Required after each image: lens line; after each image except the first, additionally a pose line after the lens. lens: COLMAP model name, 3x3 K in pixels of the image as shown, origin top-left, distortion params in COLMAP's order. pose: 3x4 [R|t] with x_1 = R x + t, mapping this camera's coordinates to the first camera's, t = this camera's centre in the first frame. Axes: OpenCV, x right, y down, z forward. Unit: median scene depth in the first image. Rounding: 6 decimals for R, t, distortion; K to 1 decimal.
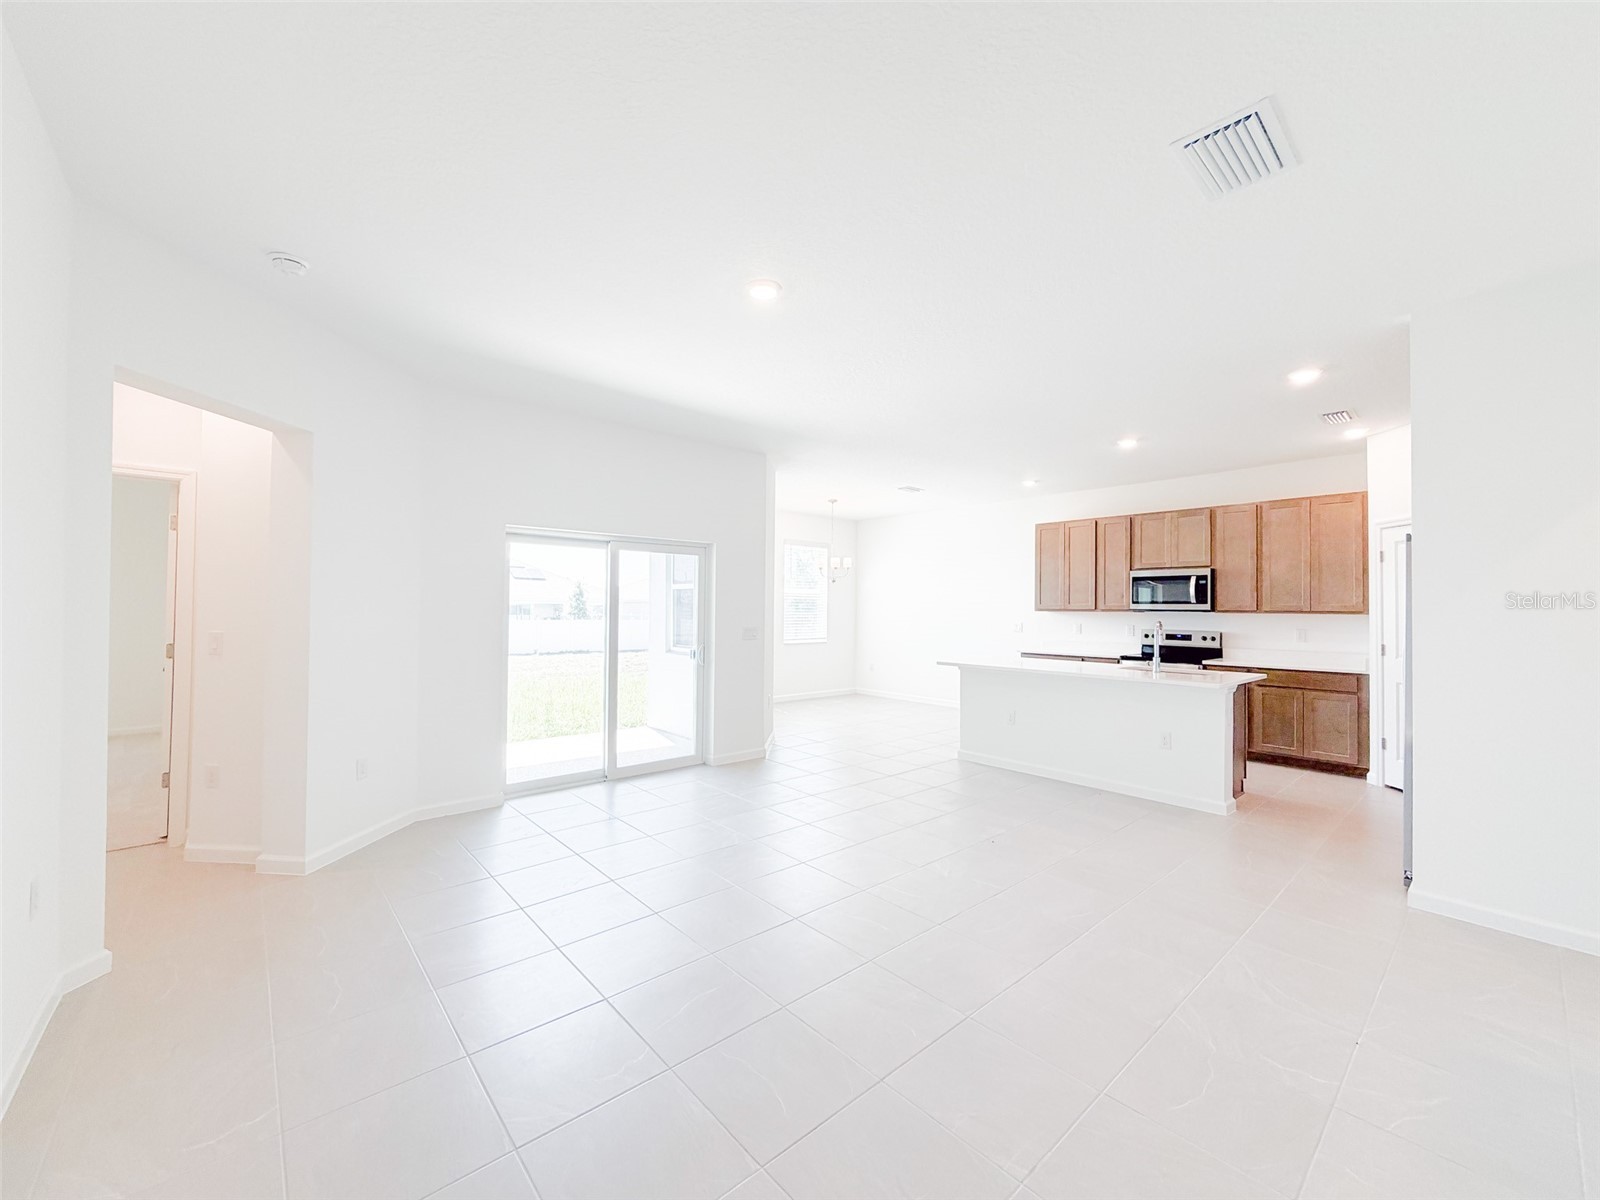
lens RADIAL K [[637.7, 0, 795.1], [0, 637.7, 603.2], [0, 0, 1]] dist [-0.002678, 0.000269]
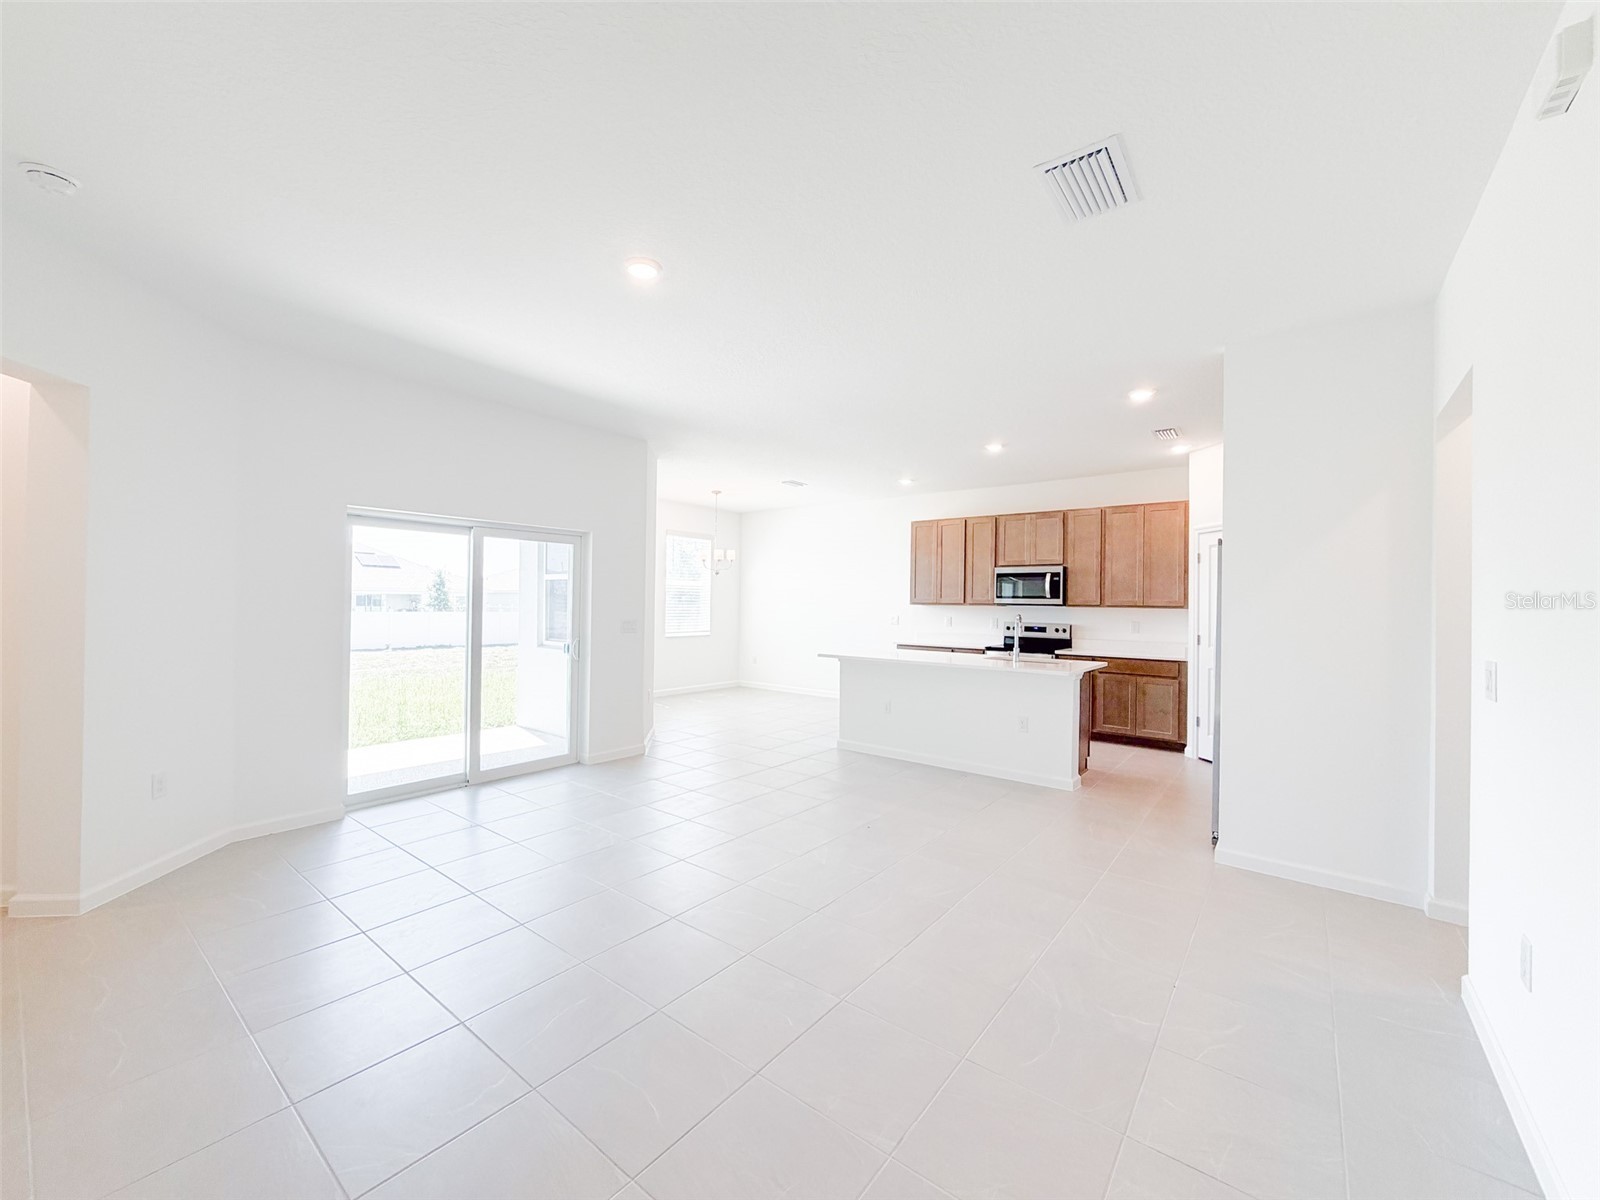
lens RADIAL K [[637.7, 0, 797.2], [0, 637.7, 604.9], [0, 0, 1]] dist [-0.002678, 0.000269]
pose [[0.983287, 0.004354, 0.182013, 0.004495], [-0.006920, 0.999885, 0.013467, -0.000020], [-0.181933, -0.014502, 0.983204, 0.005724]]
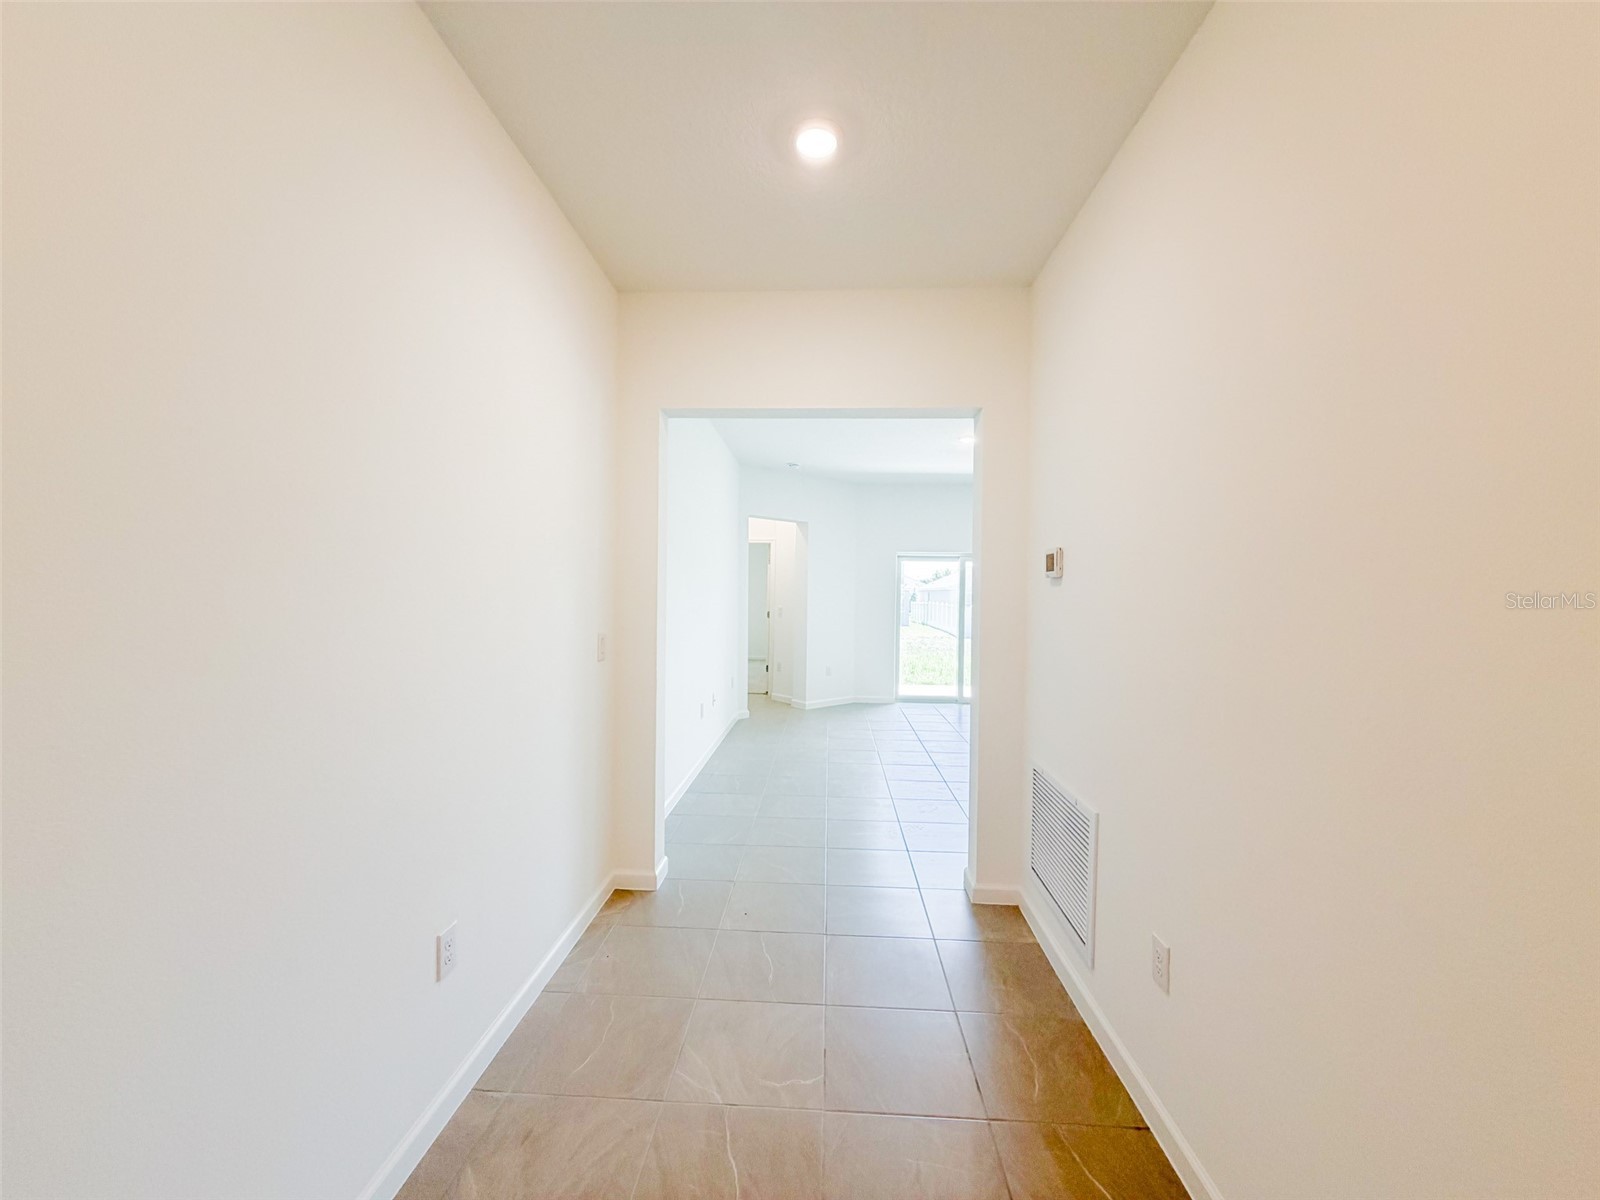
lens RADIAL K [[637.7, 0, 794.8], [0, 637.7, 599.2], [0, 0, 1]] dist [-0.002678, 0.000269]
pose [[0.731079, 0.000343, -0.682293, 0.556830], [-0.006951, 0.999952, -0.006945, 0.025598], [0.682258, 0.009820, 0.731046, -0.518855]]
